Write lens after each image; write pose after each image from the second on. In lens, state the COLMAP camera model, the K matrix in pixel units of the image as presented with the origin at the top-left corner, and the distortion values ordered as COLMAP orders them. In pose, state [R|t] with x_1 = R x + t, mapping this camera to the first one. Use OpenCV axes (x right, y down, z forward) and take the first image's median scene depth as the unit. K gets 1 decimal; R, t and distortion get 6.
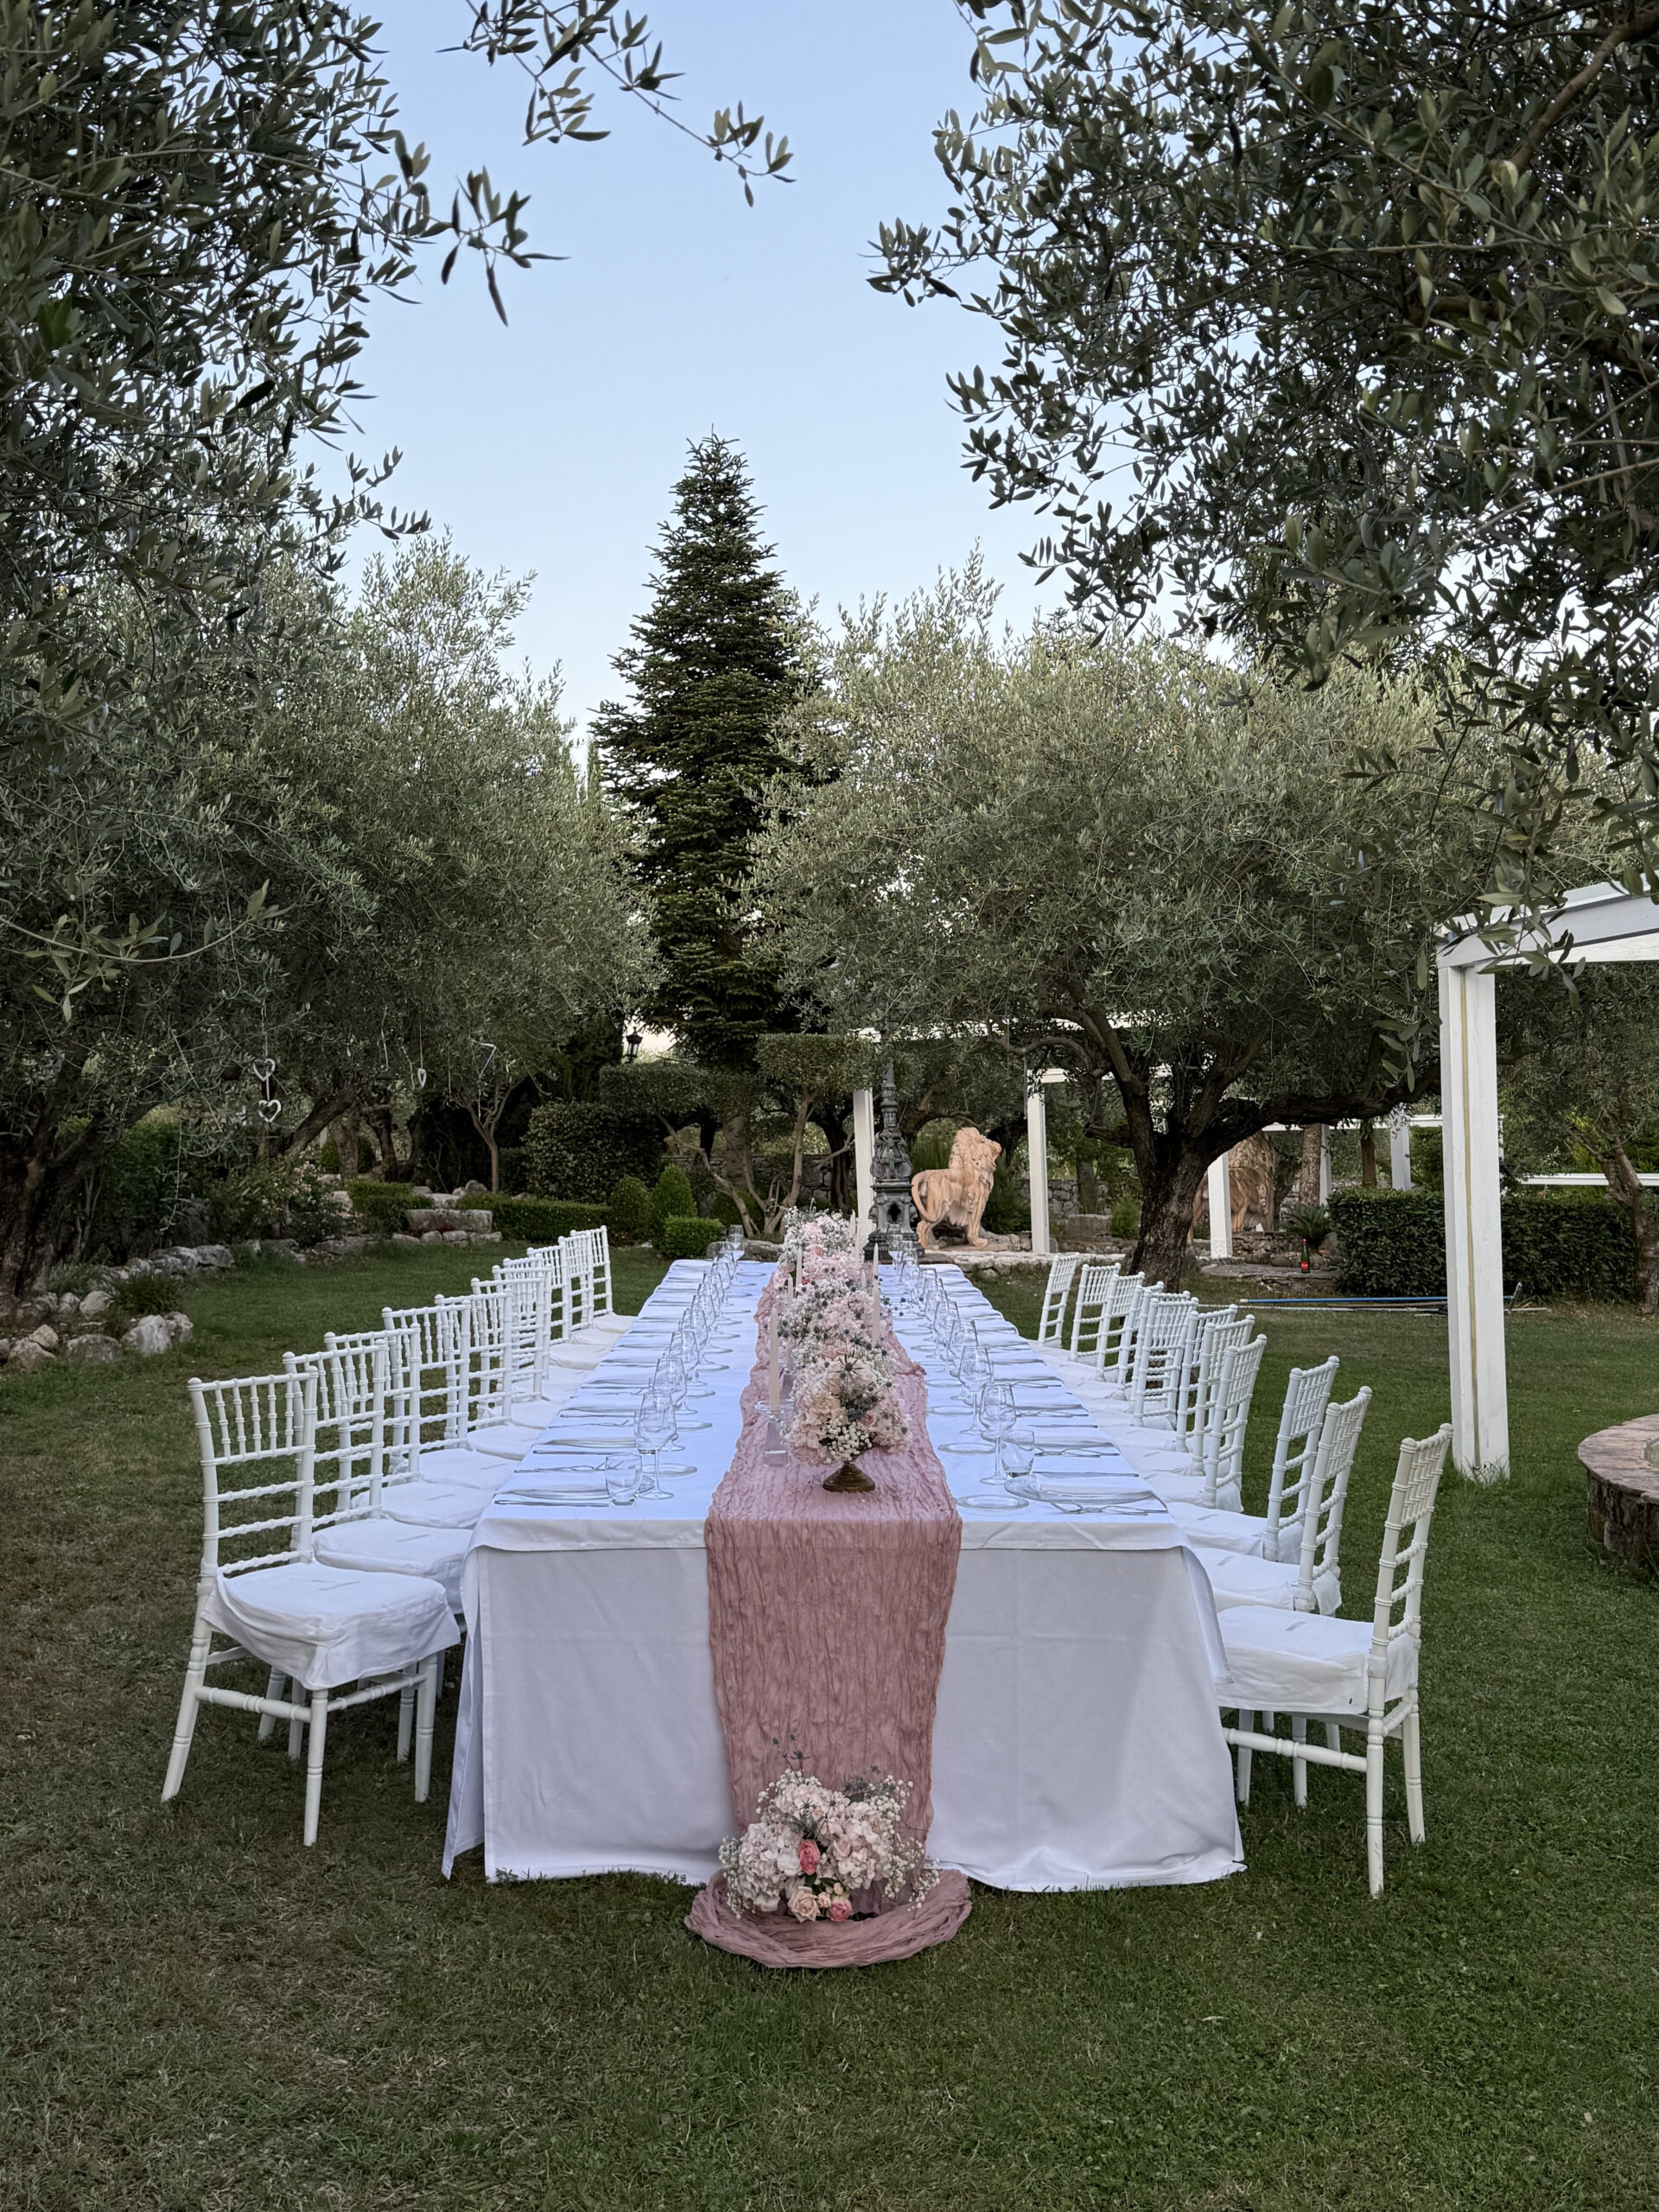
lens RADIAL K [[2191.8, 0, 829.5], [0, 2191.8, 1106.0], [0, 0, 1]] dist [0.211642, 0.000784]
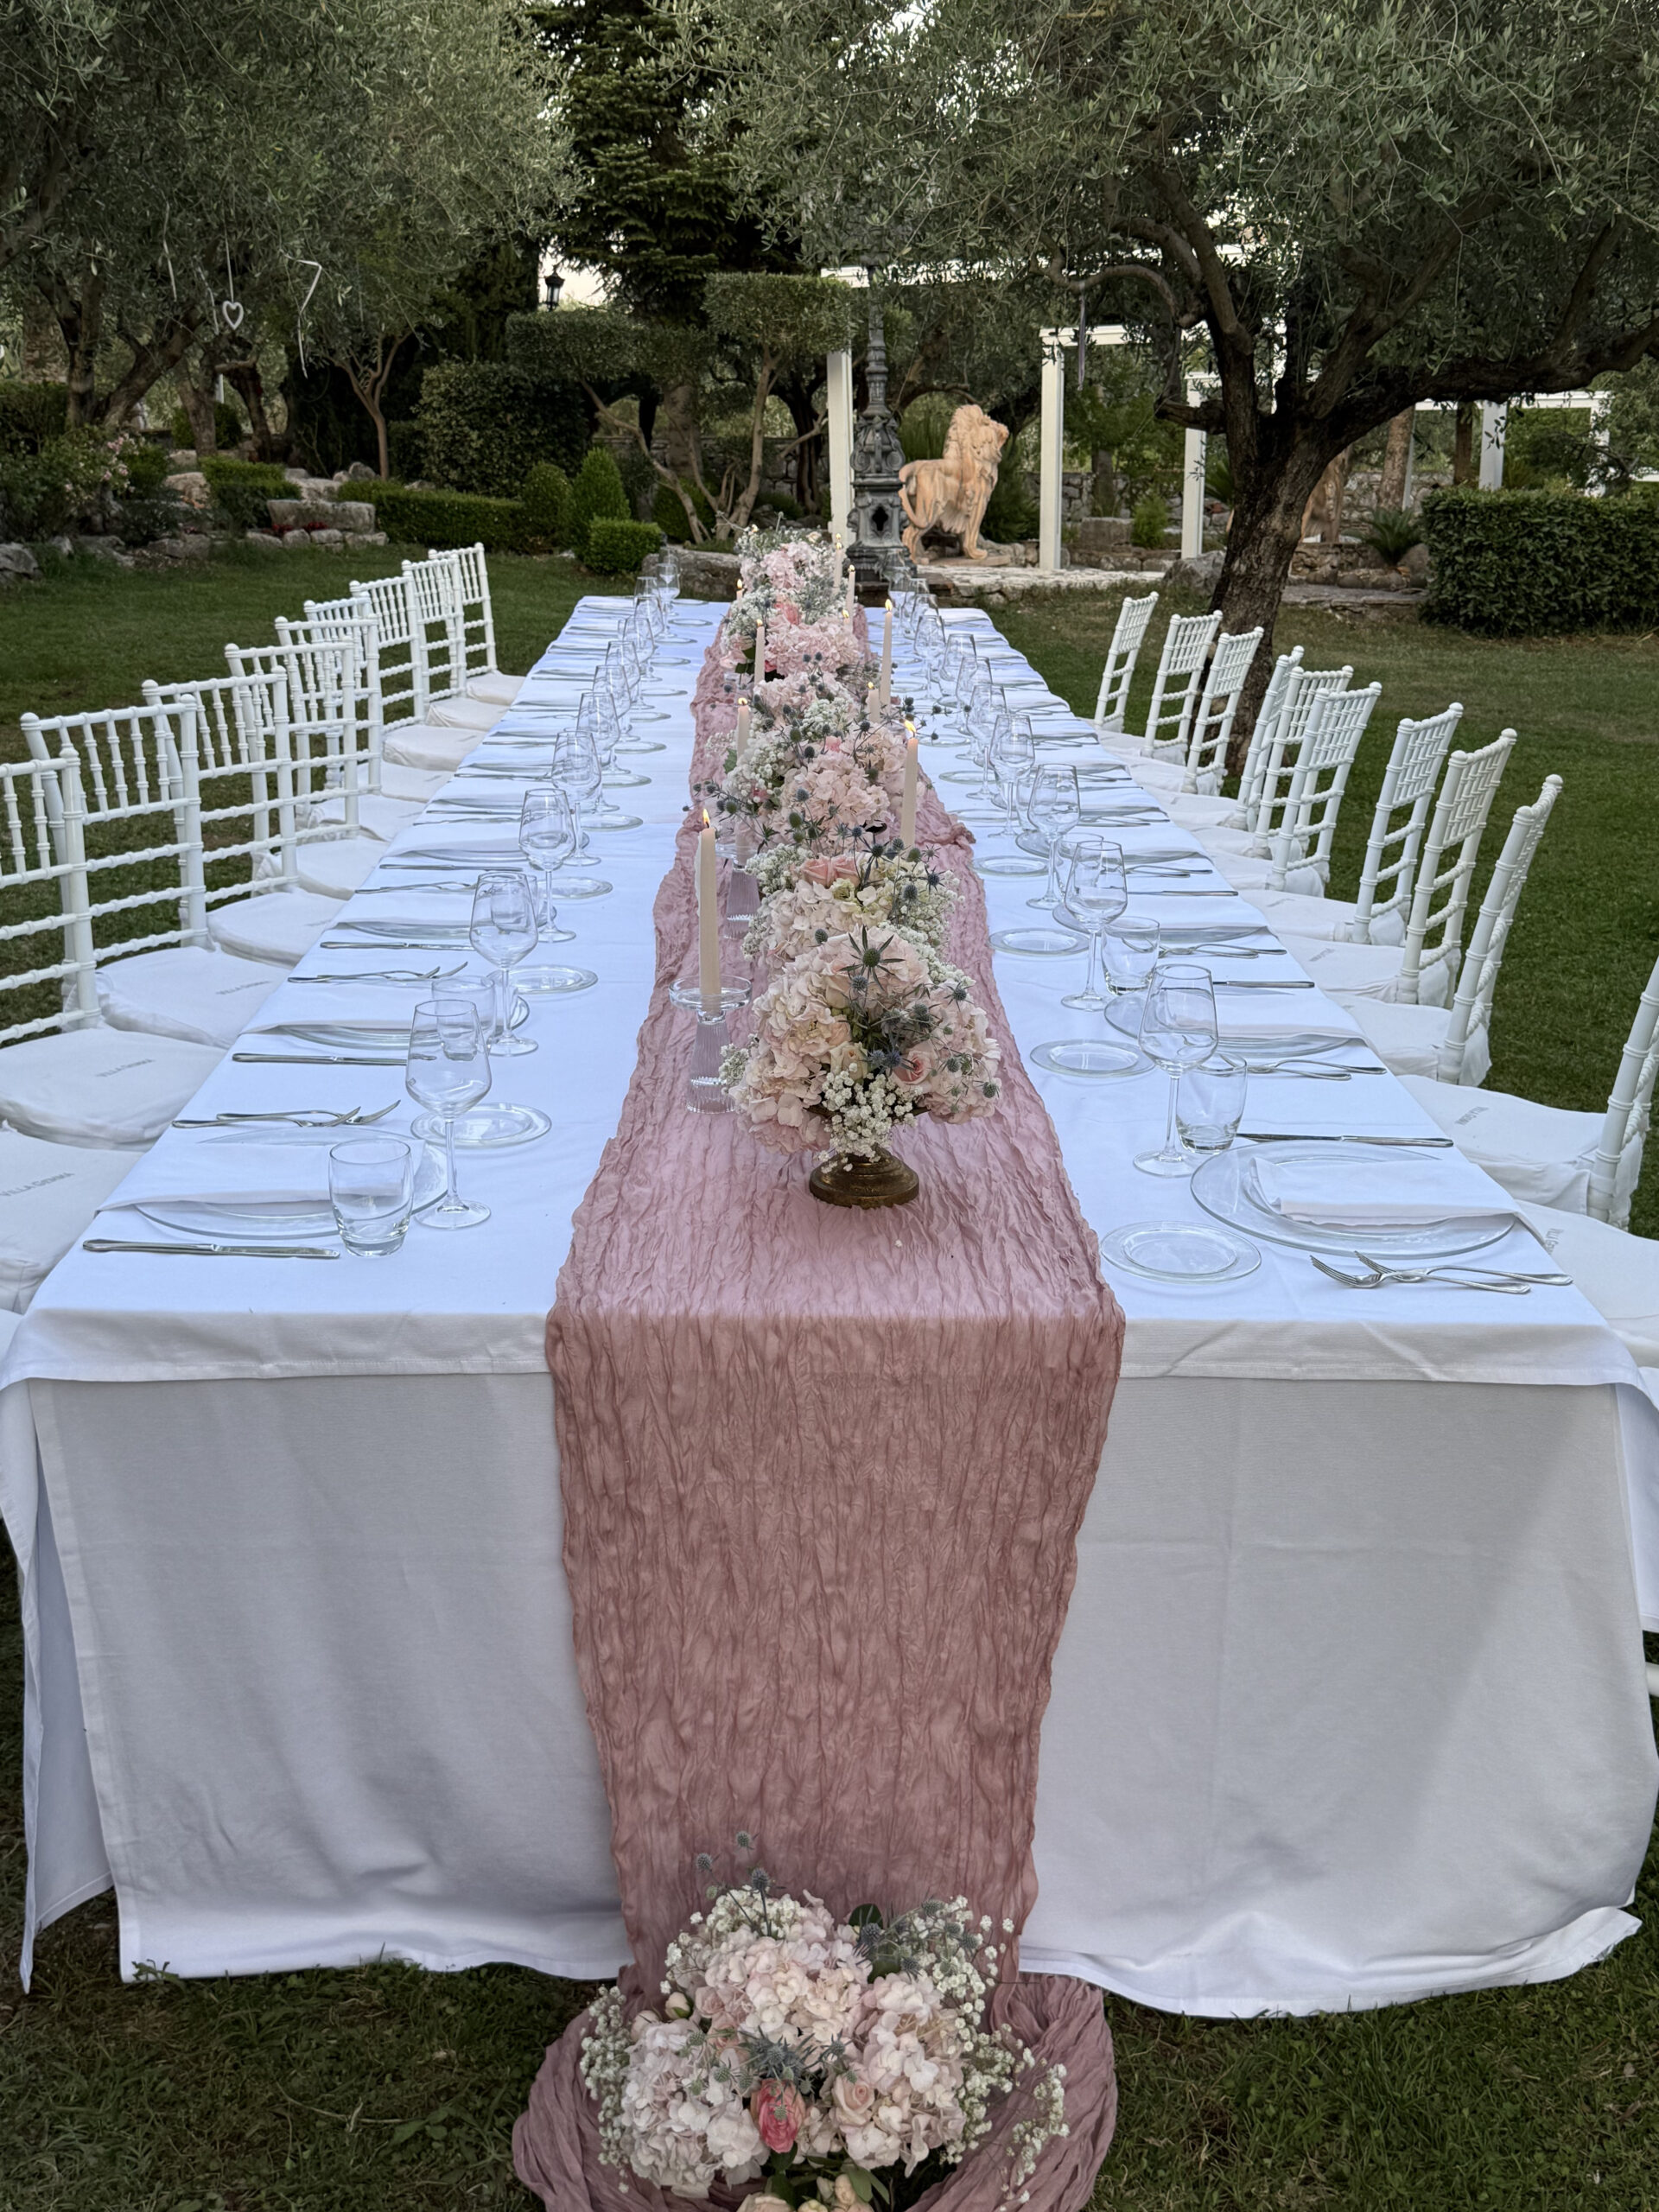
lens RADIAL K [[2230.5, 0, 829.5], [0, 2230.5, 1106.0], [0, 0, 1]] dist [0.202704, -0.494893]
pose [[0.999772, 0.008613, 0.019536, -0.003923], [-0.014161, 0.952281, 0.304895, 0.004303], [-0.015978, -0.305102, 0.952186, 0.260798]]
